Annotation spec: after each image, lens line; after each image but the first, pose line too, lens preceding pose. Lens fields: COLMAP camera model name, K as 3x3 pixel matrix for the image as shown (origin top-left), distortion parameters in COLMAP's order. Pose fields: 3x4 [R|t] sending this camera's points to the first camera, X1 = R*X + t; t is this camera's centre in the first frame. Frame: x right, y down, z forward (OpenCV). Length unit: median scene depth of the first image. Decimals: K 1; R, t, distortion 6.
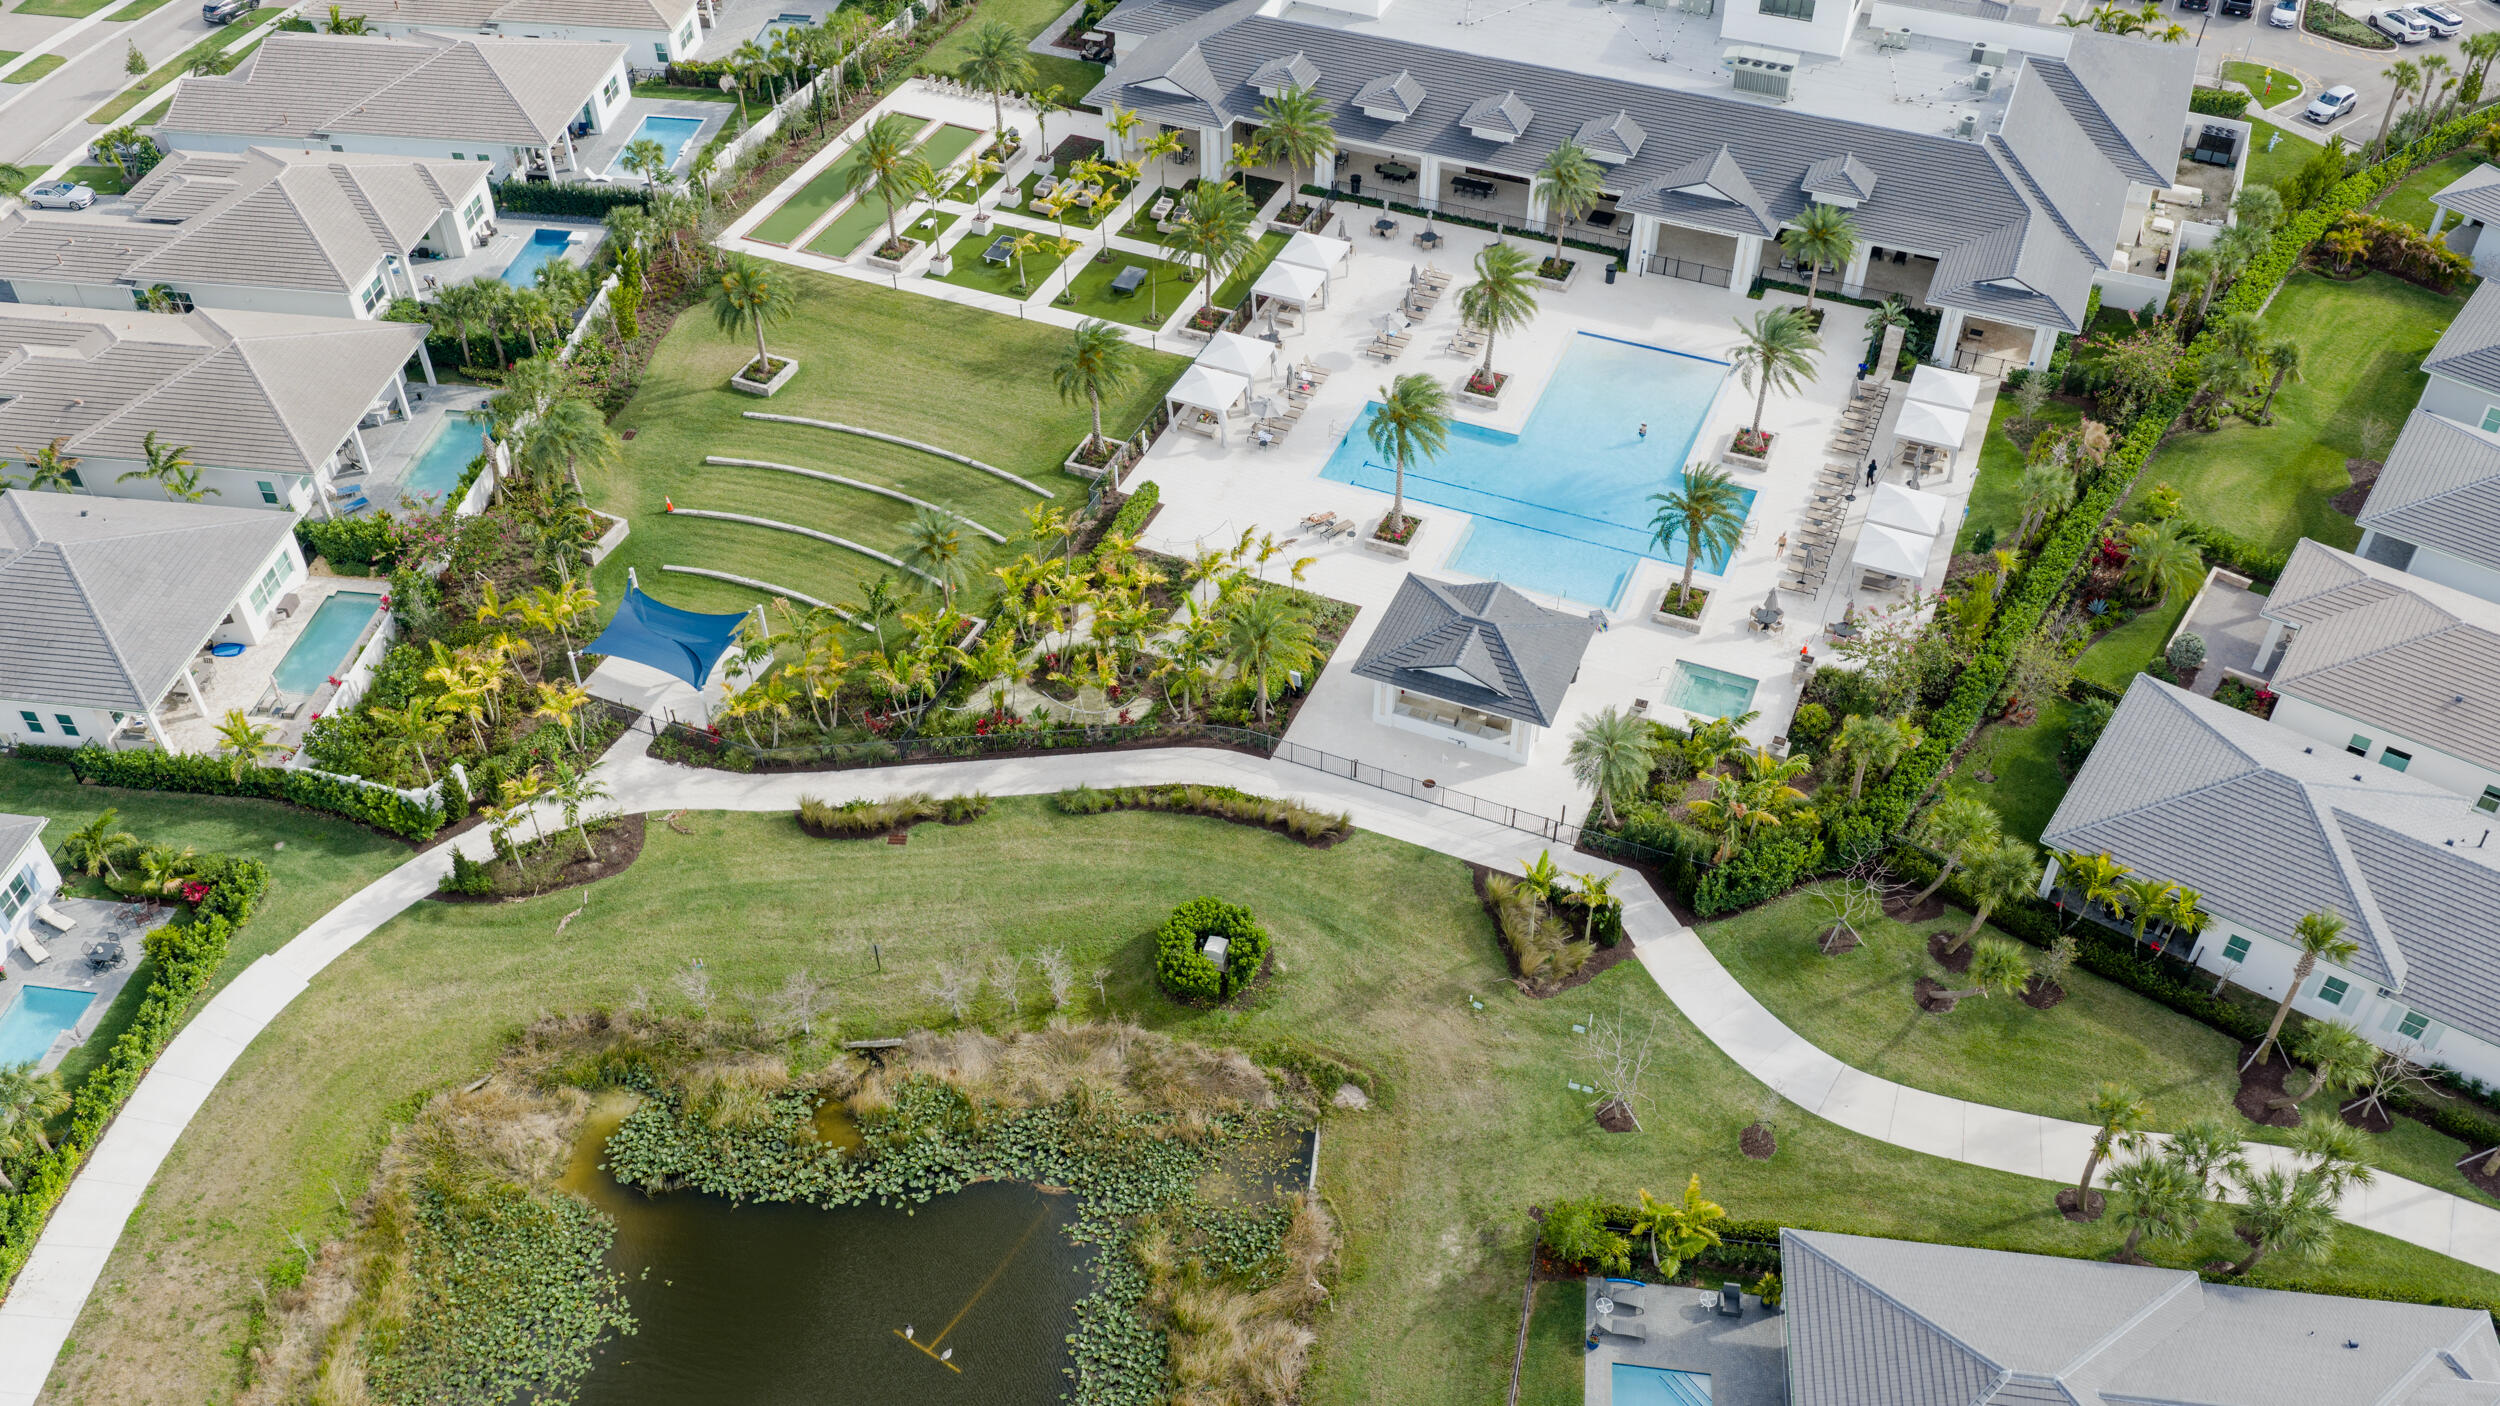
lens RADIAL K [[2068.1, 0, 1256.3], [0, 2068.1, 708.4], [0, 0, 1]] dist [0.007880, -0.014693]
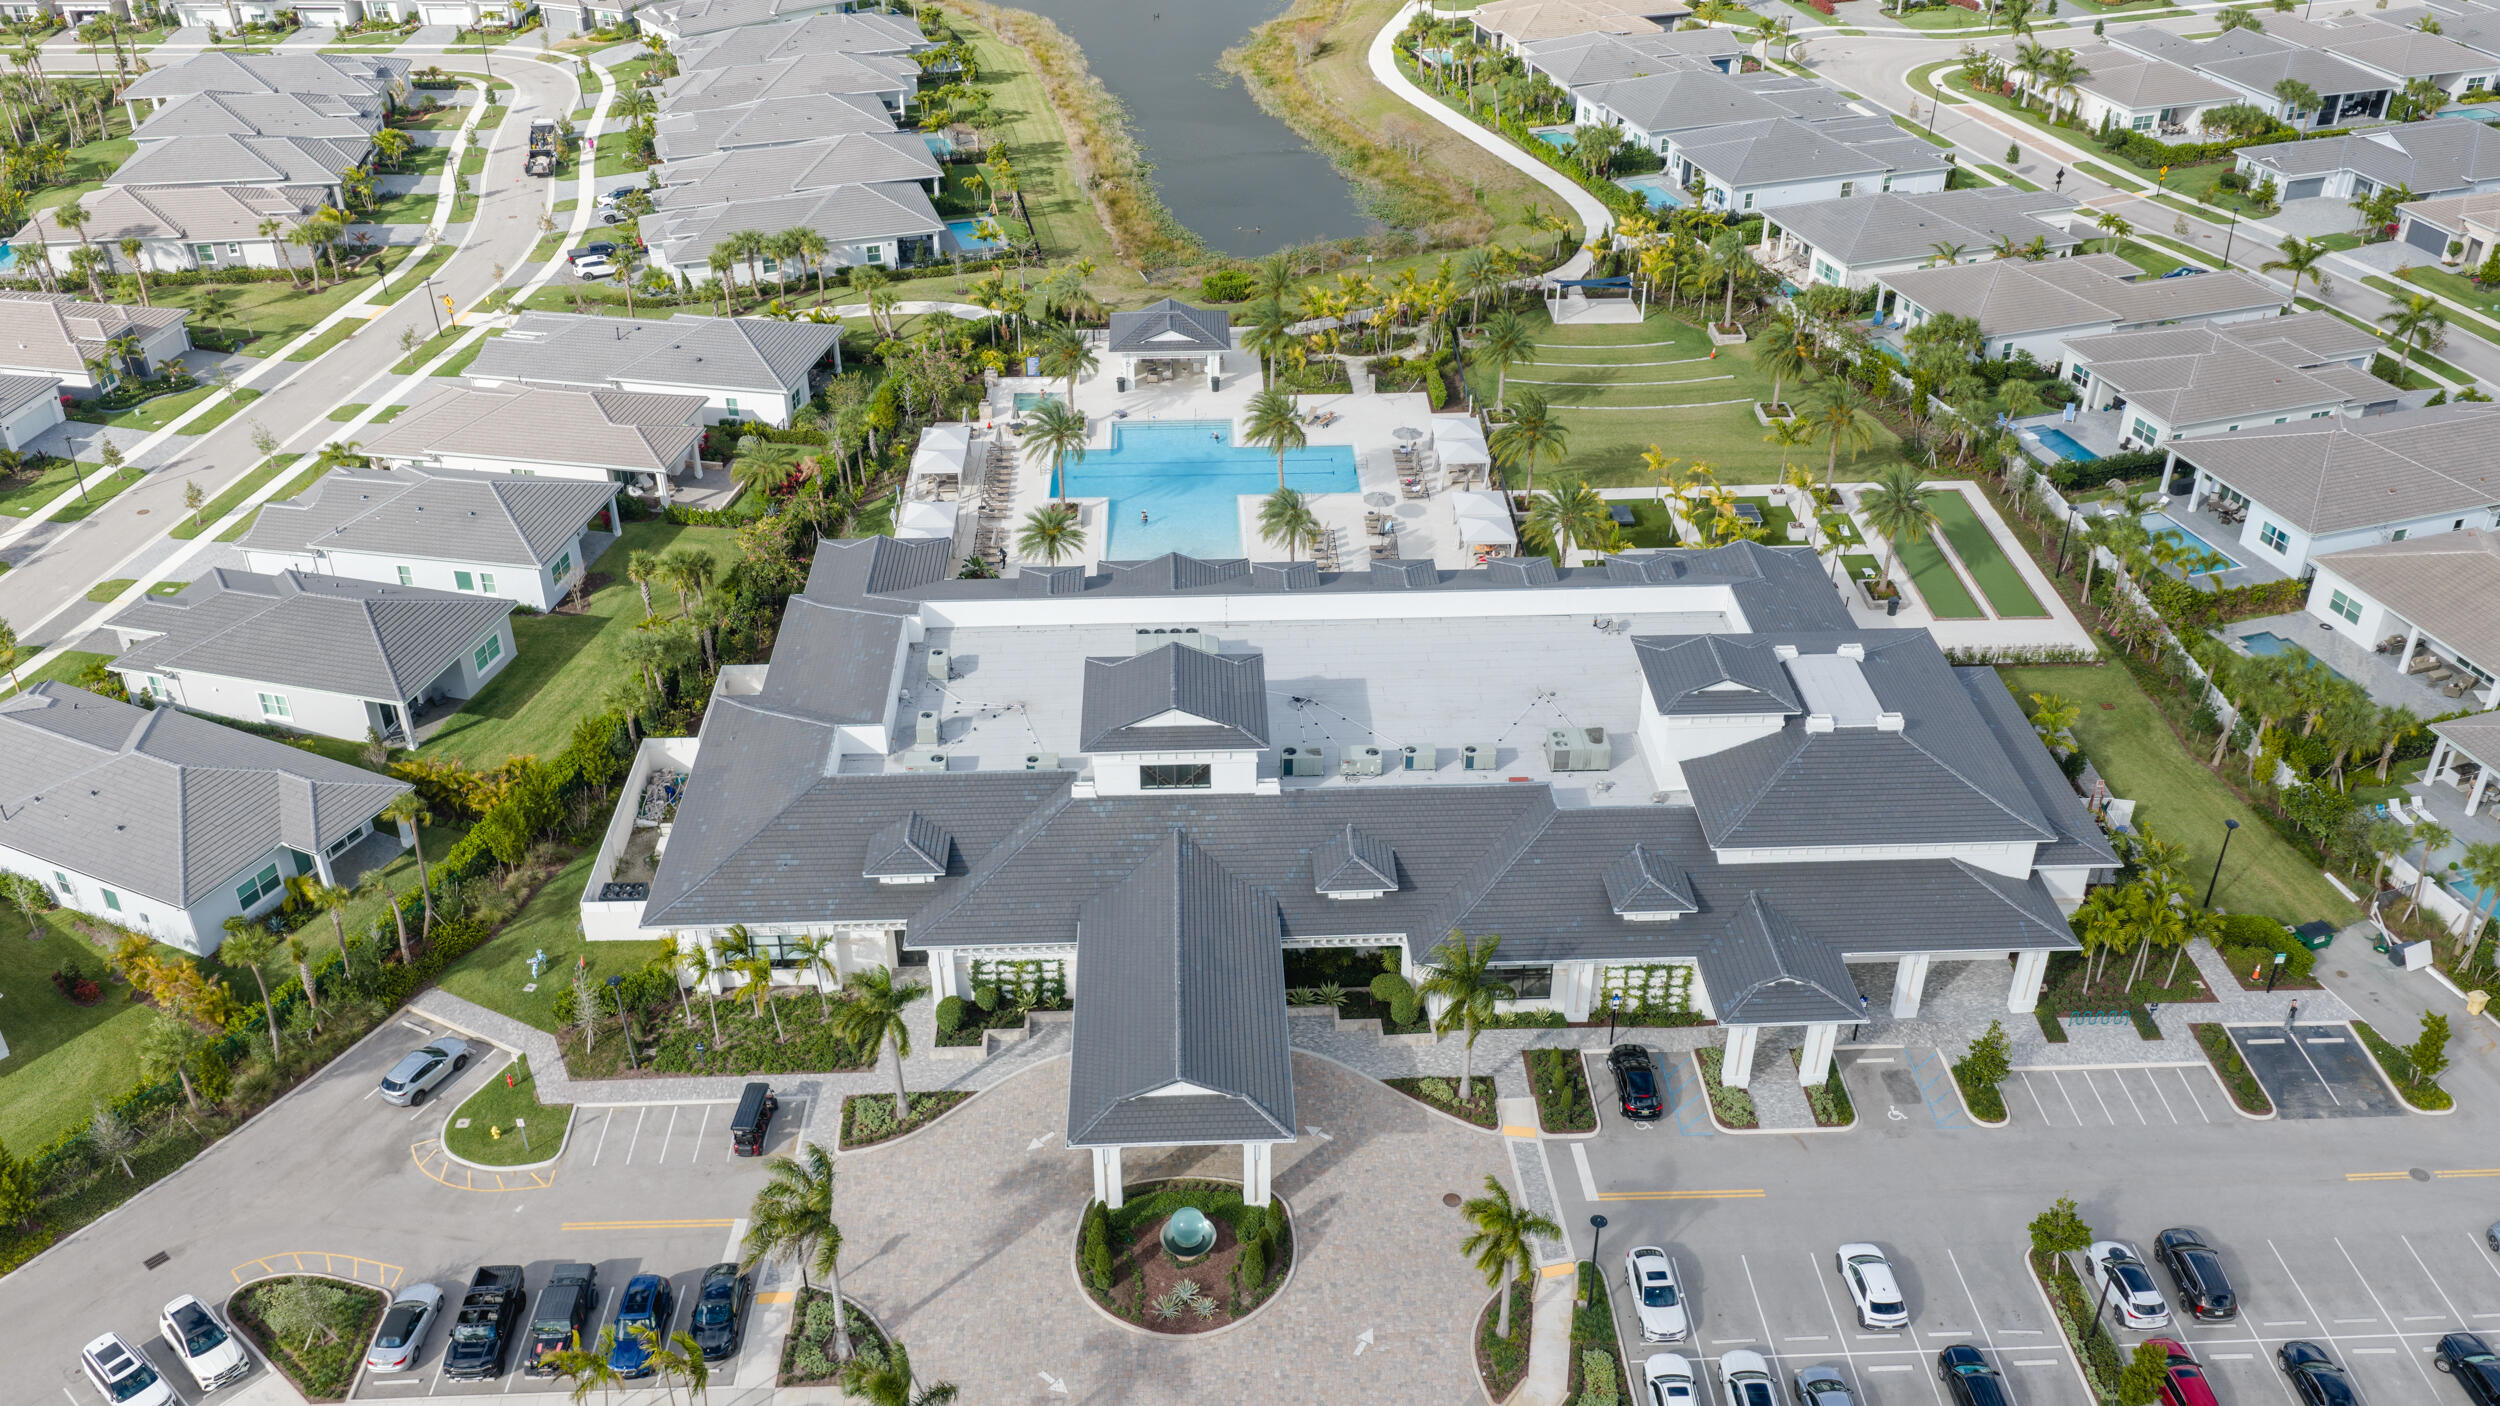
lens RADIAL K [[2068.1, 0, 1256.3], [0, 2068.1, 708.4], [0, 0, 1]] dist [0.007880, -0.014693]
pose [[-0.907709, 0.221756, -0.356215, 0.570033], [-0.282529, 0.304652, 0.909596, -1.197561], [0.310230, 0.926289, -0.213883, 1.331957]]
